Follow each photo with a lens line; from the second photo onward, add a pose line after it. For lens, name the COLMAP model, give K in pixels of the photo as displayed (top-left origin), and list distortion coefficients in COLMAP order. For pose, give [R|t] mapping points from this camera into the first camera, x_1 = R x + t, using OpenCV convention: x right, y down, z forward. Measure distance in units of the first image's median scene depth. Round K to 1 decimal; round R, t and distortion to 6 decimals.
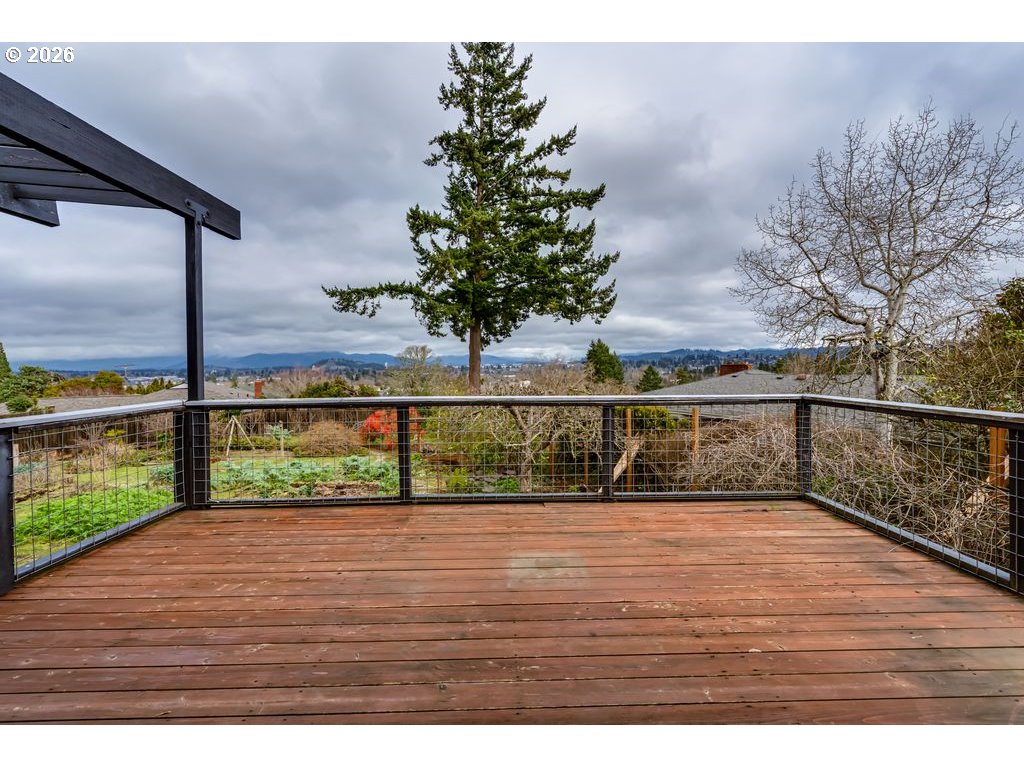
lens RADIAL K [[465.3, 0, 511.1], [0, 465.3, 378.6], [0, 0, 1]] dist [-0.001308, 0.000082]
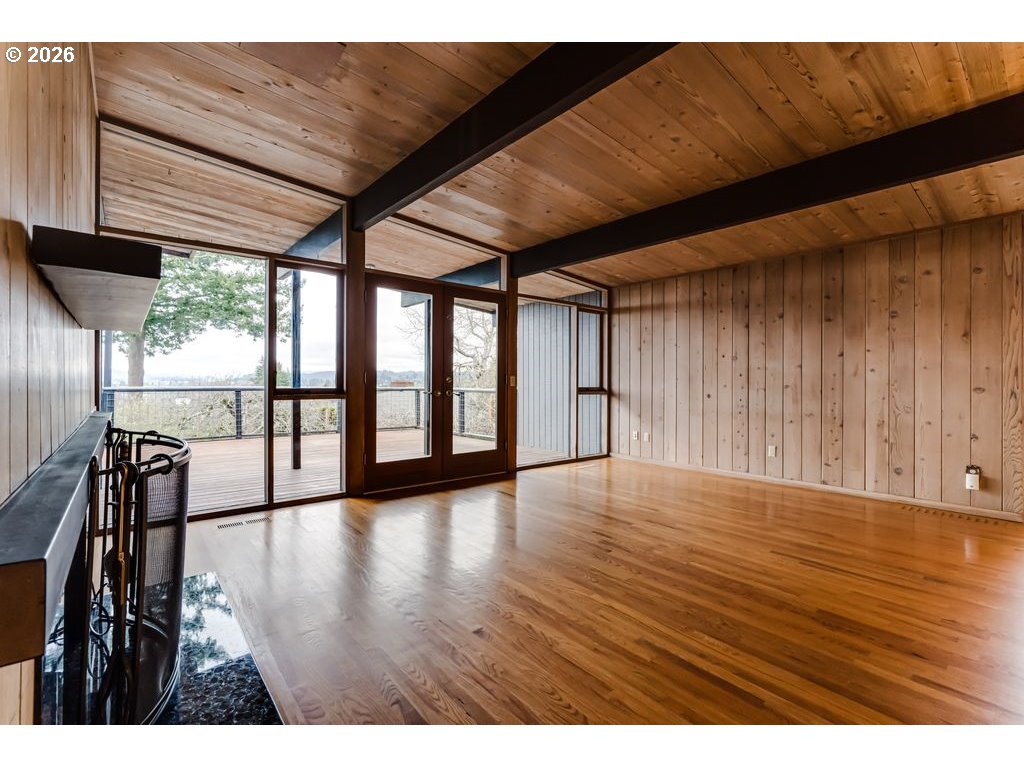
lens RADIAL K [[467.0, 0, 513.6], [0, 467.0, 379.2], [0, 0, 1]] dist [-0.002267, 0.000035]
pose [[0.779892, 0.020753, 0.625570, -0.074906], [0.004414, 0.999243, -0.038652, 0.012010], [-0.625899, 0.032905, 0.779210, -0.178880]]
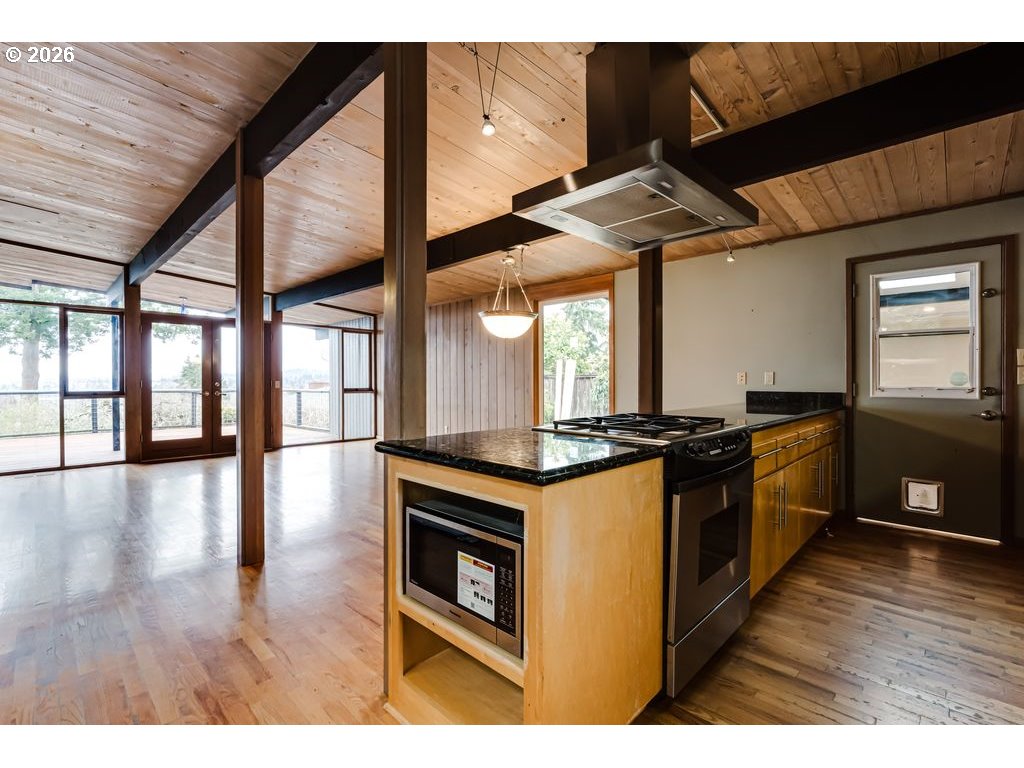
lens RADIAL K [[463.3, 0, 515.5], [0, 463.3, 381.2], [0, 0, 1]] dist [-0.000017, 0.000309]
pose [[0.706275, 0.011914, 0.707838, -0.050590], [0.014659, 0.999398, -0.031447, 0.013813], [-0.707786, 0.032586, 0.705675, -0.302625]]
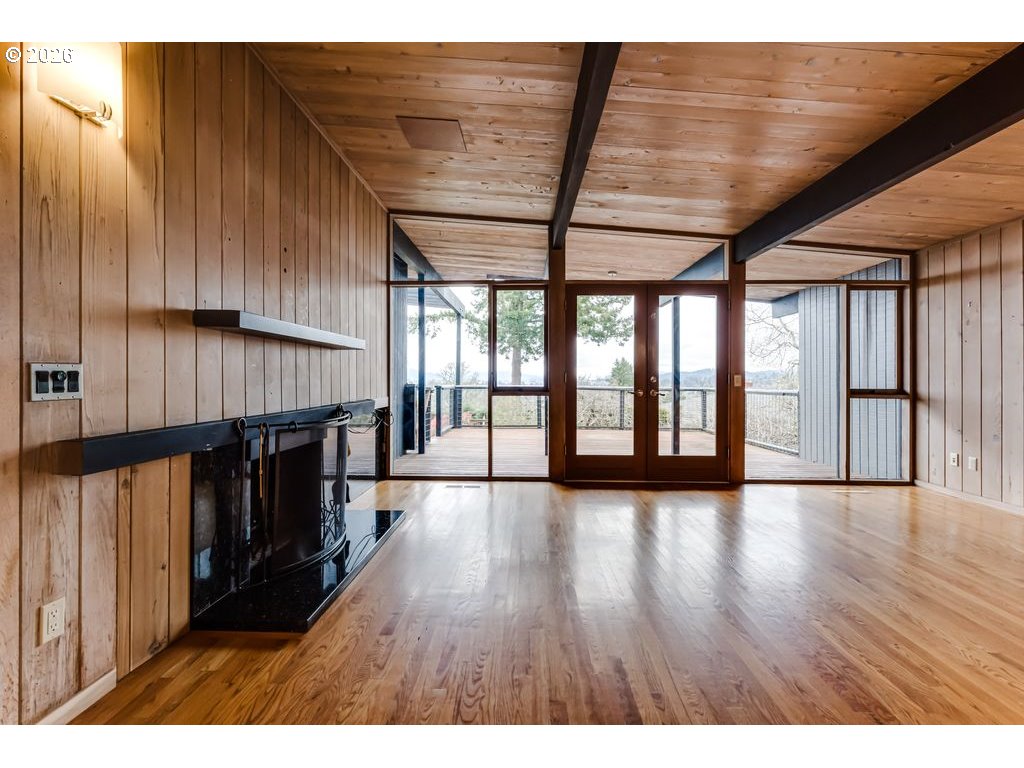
lens RADIAL K [[465.3, 0, 511.1], [0, 465.3, 378.6], [0, 0, 1]] dist [-0.001308, 0.000082]
pose [[0.998551, 0.018695, -0.050463, -0.033251], [-0.020460, 0.999189, -0.034681, 0.012132], [0.049774, 0.035664, 0.998124, -0.199324]]
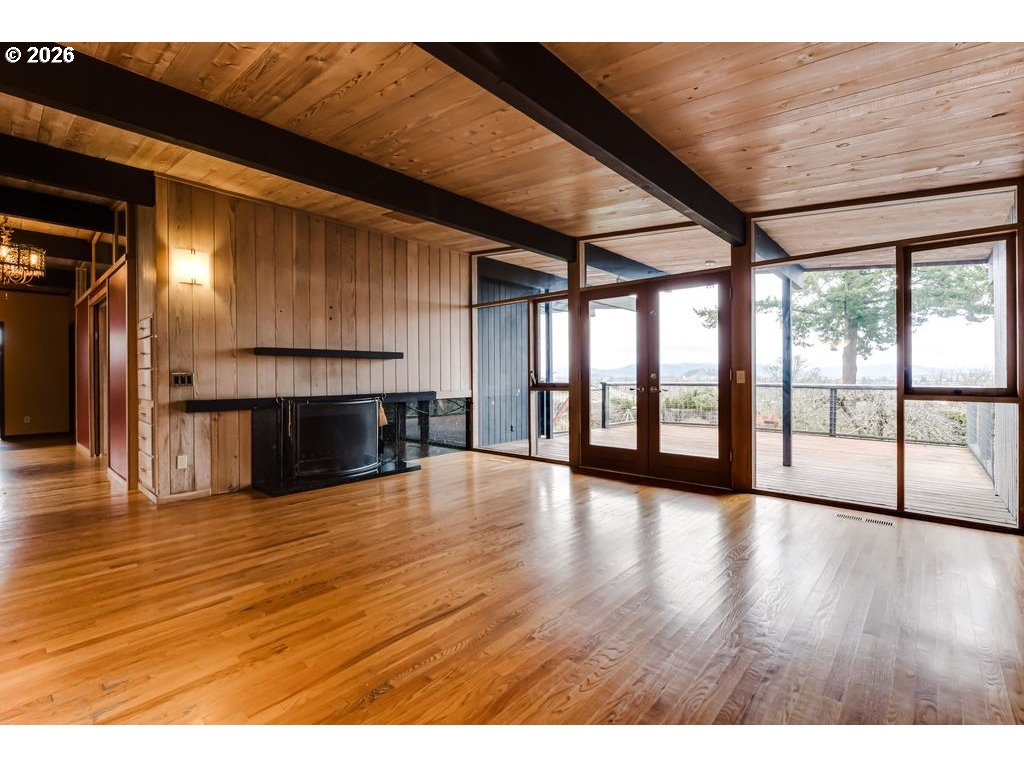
lens RADIAL K [[467.0, 0, 513.6], [0, 467.0, 379.2], [0, 0, 1]] dist [-0.002267, 0.000035]
pose [[0.730646, 0.017281, -0.682538, 0.077767], [-0.030901, 0.999492, -0.007774, 0.009741], [0.682057, 0.026771, 0.730809, -0.188687]]
